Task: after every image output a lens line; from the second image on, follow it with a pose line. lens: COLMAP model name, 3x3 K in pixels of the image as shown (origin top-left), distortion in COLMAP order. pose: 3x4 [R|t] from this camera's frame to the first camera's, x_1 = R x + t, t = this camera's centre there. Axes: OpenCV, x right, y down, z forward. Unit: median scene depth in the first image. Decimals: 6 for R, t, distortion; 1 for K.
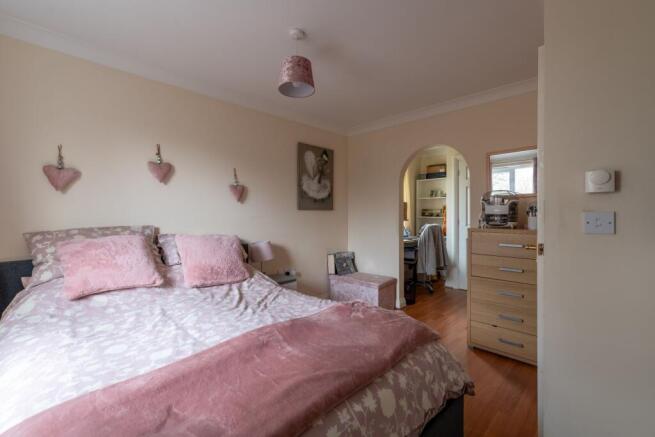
lens RADIAL K [[283.8, 0, 326.9], [0, 283.8, 218.3], [0, 0, 1]] dist [0.004840, 0.000220]
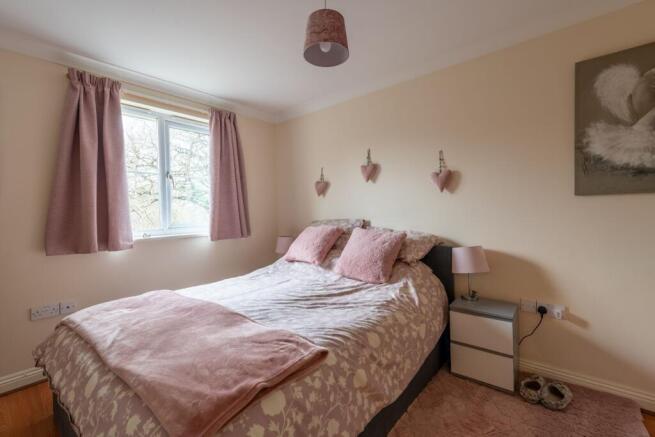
lens RADIAL K [[283.8, 0, 327.3], [0, 283.8, 215.2], [0, 0, 1]] dist [0.004840, 0.000220]
pose [[0.071987, 0.018049, -0.997242, 0.468605], [0.011660, 0.999753, 0.018936, -0.011435], [0.997337, -0.012991, 0.071759, 0.624813]]
